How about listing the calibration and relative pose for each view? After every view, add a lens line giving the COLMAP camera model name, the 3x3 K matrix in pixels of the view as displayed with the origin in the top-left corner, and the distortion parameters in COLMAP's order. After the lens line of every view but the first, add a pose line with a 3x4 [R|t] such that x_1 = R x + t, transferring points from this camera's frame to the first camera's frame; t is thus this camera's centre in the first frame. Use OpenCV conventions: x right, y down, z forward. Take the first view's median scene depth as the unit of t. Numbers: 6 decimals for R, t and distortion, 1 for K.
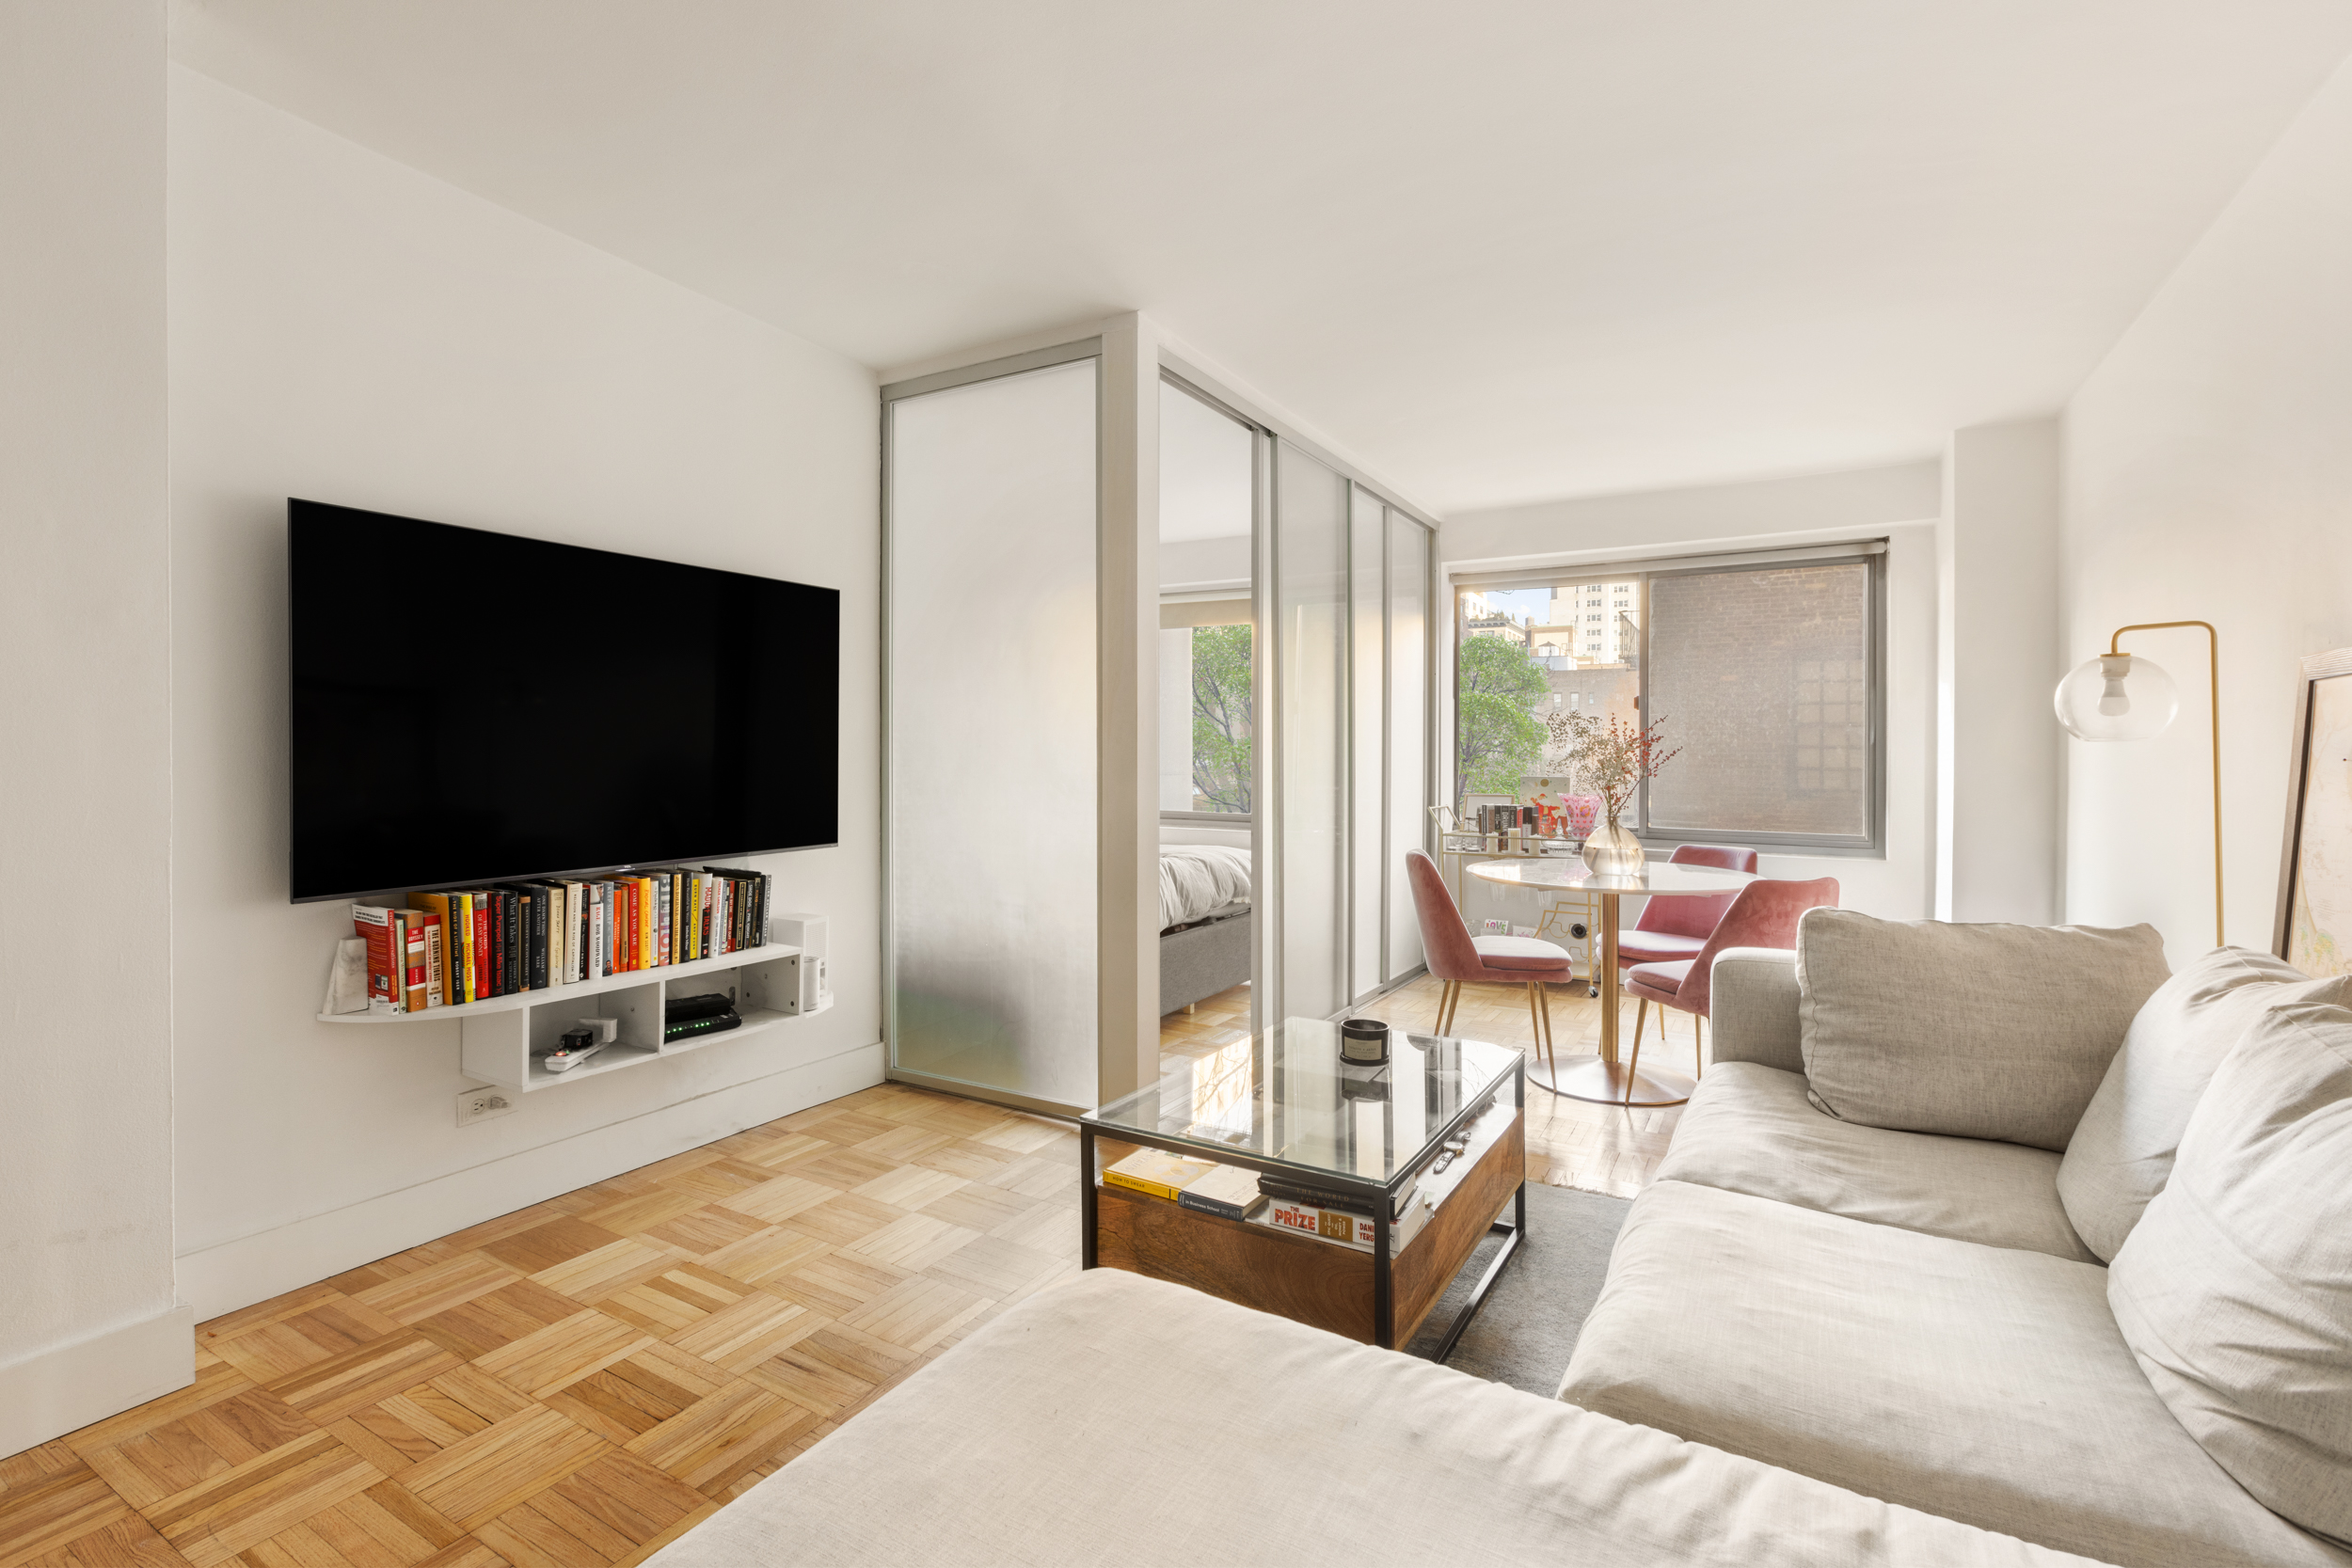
lens RADIAL K [[1081.4, 0, 1154.3], [0, 1081.4, 735.6], [0, 0, 1]] dist [0.005306, -0.002221]
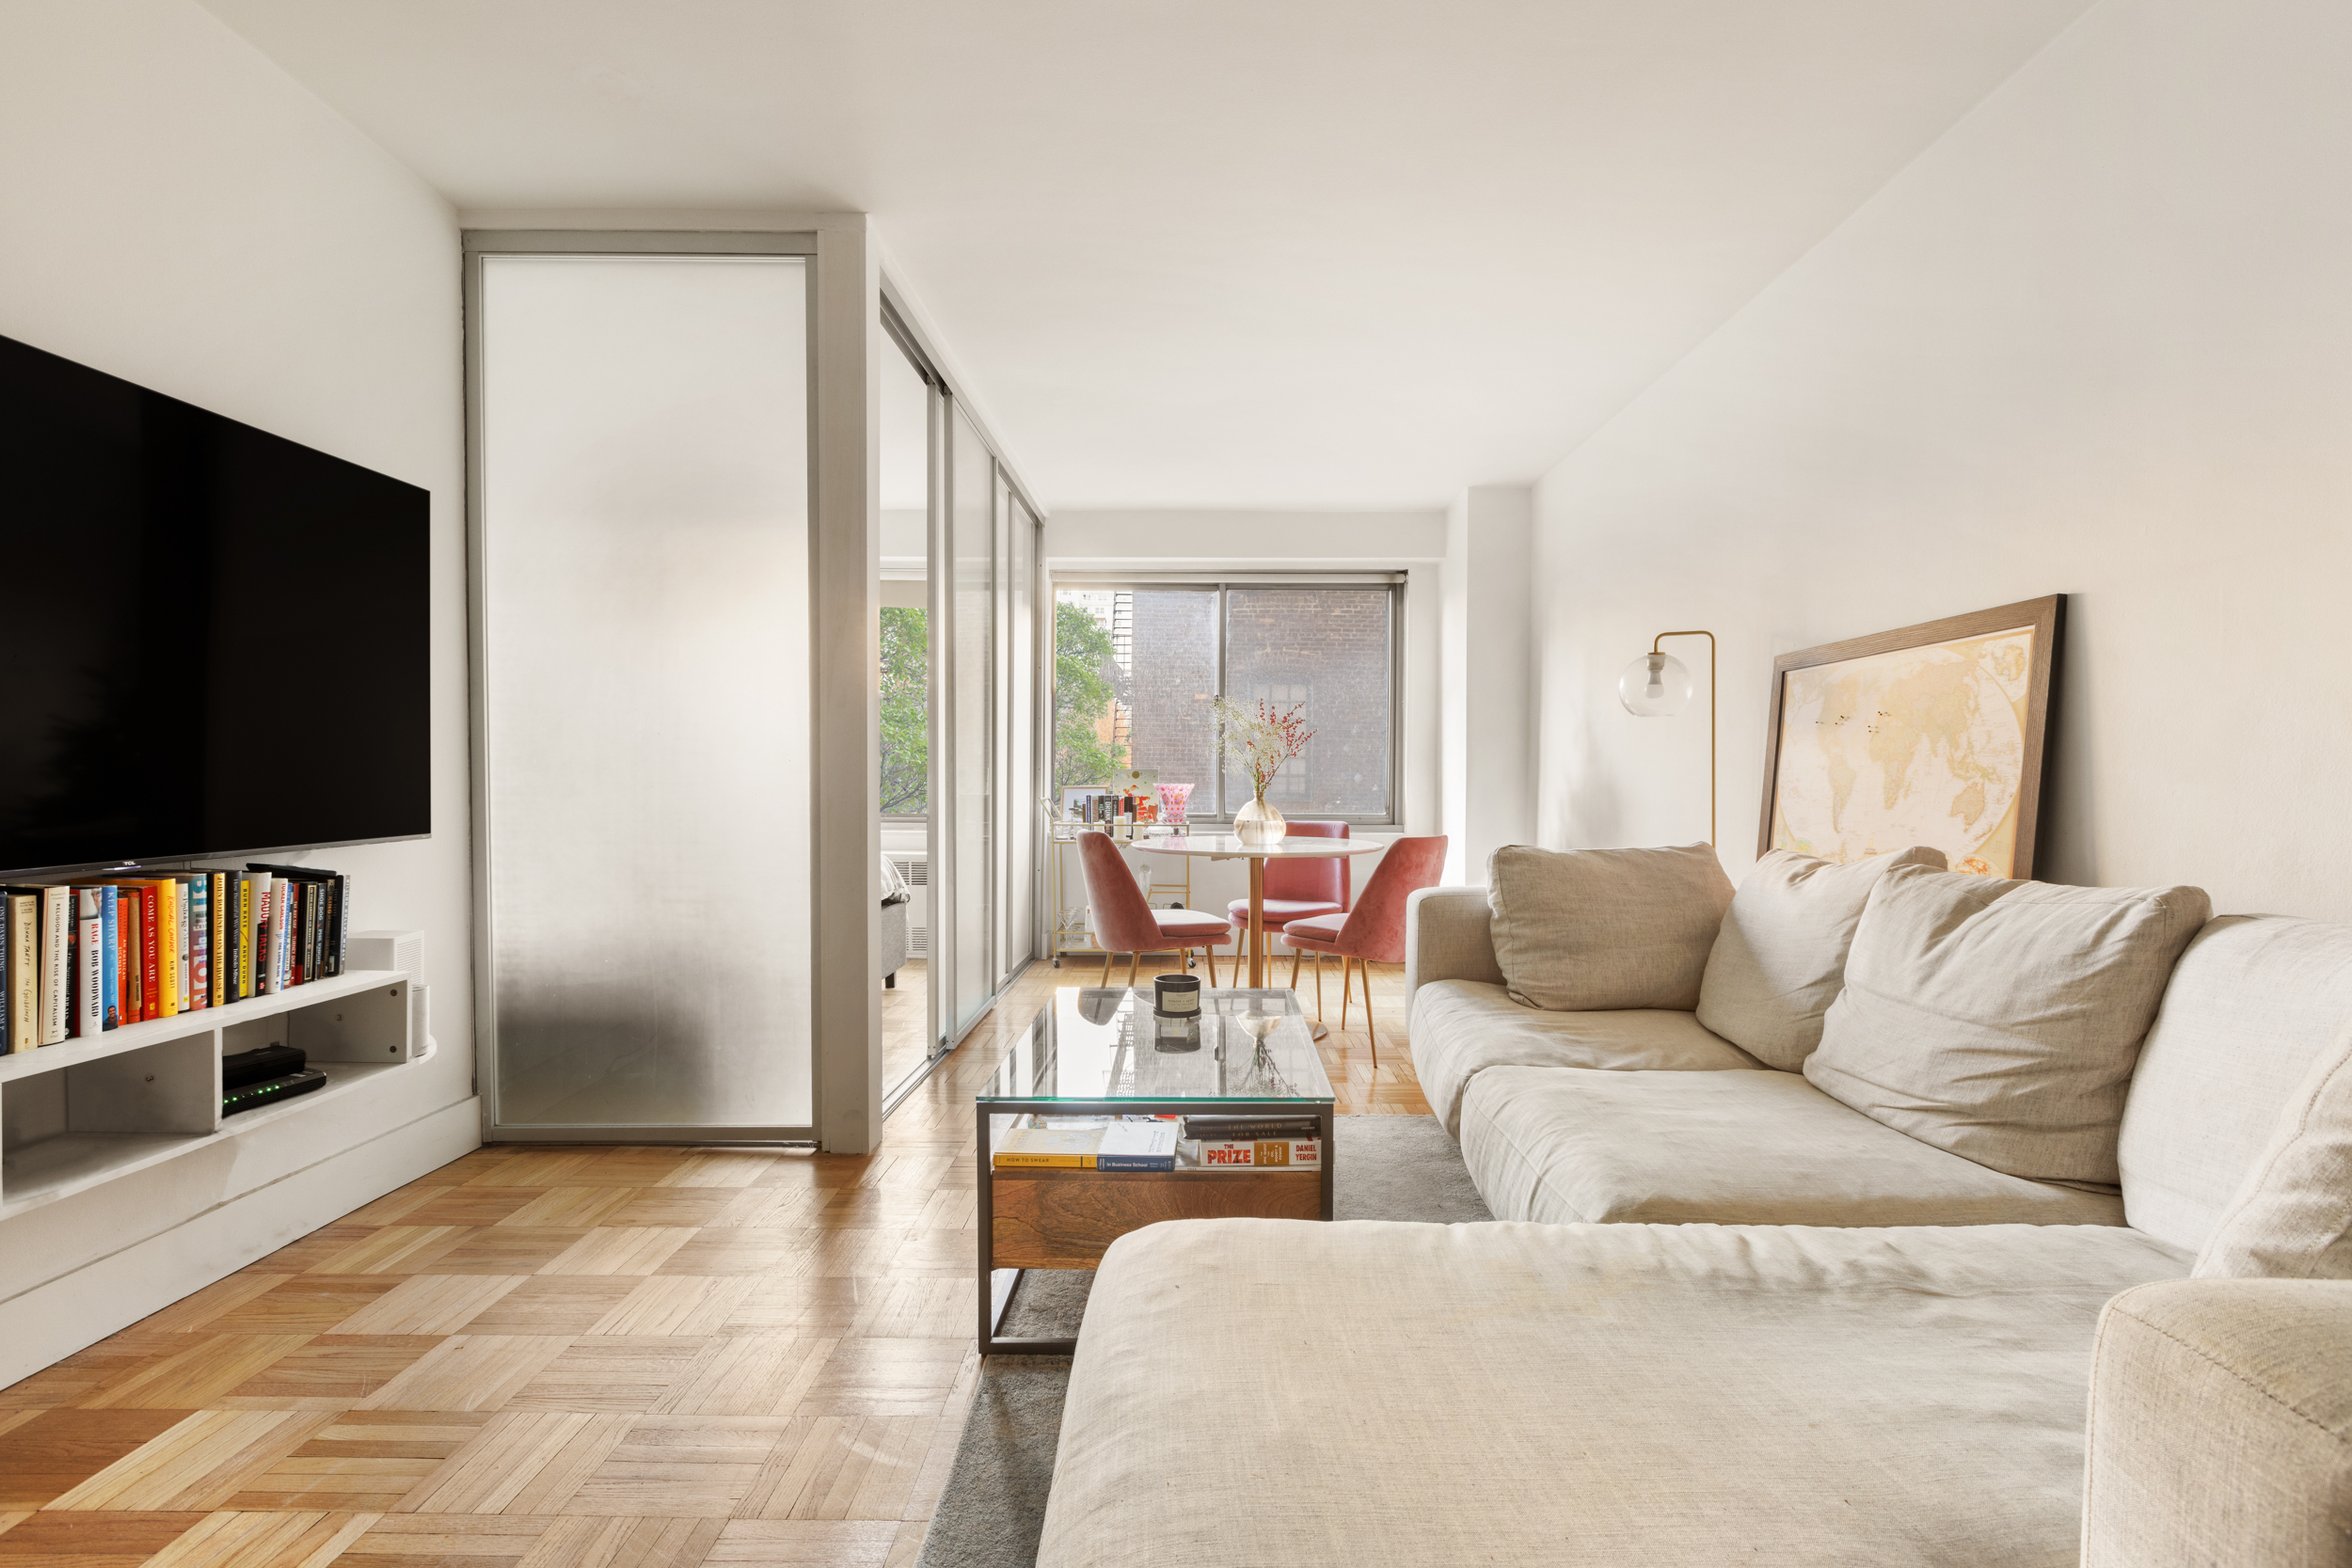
lens RADIAL K [[1081.4, 0, 1179.4], [0, 1081.4, 787.0], [0, 0, 1]] dist [0.005306, -0.002221]
pose [[0.858252, -0.006418, 0.513188, -0.297457], [-0.007082, 0.999679, 0.024345, 0.058314], [-0.513180, -0.024528, 0.857931, 0.124721]]
